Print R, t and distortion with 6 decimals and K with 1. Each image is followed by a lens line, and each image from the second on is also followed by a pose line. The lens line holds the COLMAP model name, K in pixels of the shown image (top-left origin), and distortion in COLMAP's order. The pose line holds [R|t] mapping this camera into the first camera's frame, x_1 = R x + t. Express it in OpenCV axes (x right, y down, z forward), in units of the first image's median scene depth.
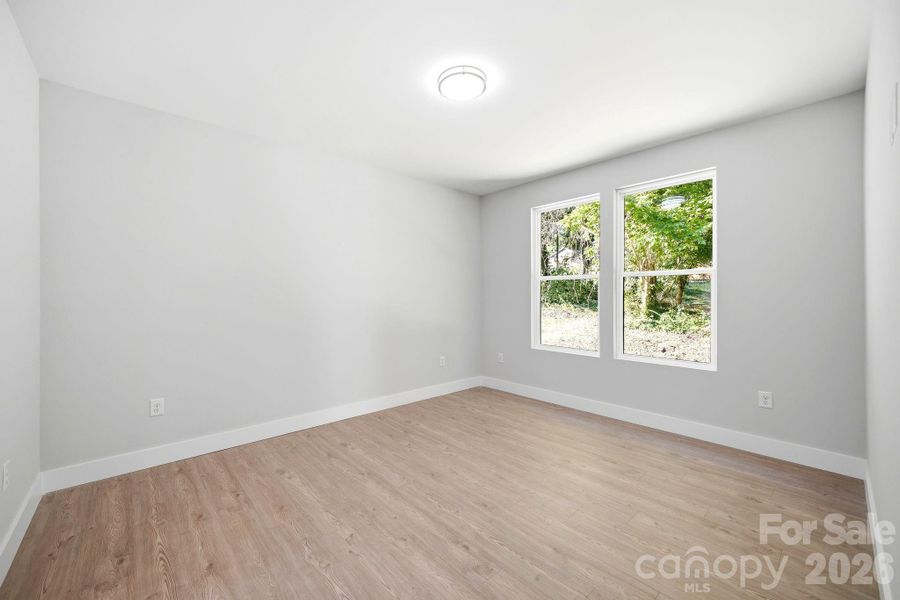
lens RADIAL K [[353.9, 0, 451.1], [0, 353.9, 297.6], [0, 0, 1]] dist [-0.011522, -0.000551]
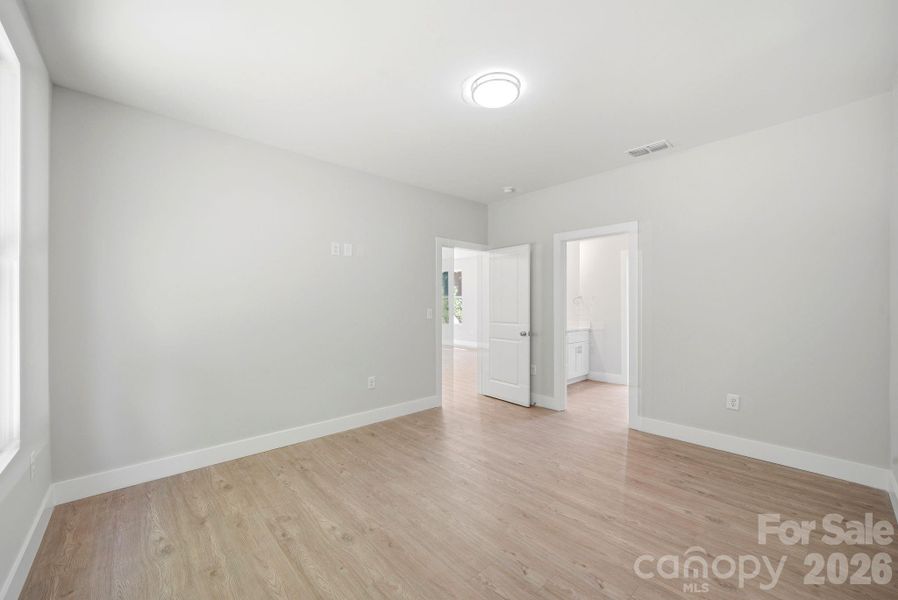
lens RADIAL K [[353.1, 0, 440.9], [0, 353.1, 302.8], [0, 0, 1]] dist [-0.011522, -0.000551]
pose [[-0.999835, 0.007721, 0.016423, 0.131853], [0.007788, 0.999962, 0.004012, -0.012067], [-0.016391, 0.004139, -0.999857, 1.840684]]
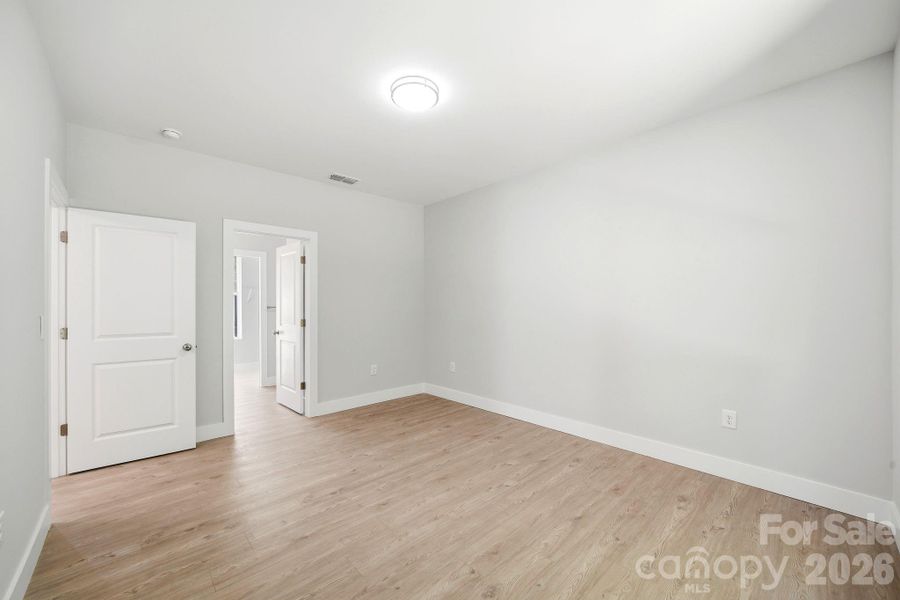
lens RADIAL K [[353.9, 0, 443.1], [0, 353.9, 302.0], [0, 0, 1]] dist [-0.011522, -0.000551]
pose [[0.002650, -0.003050, -0.999992, 0.969244], [-0.002364, 0.999993, -0.003057, -0.004993], [0.999994, 0.002372, 0.002643, 0.994862]]
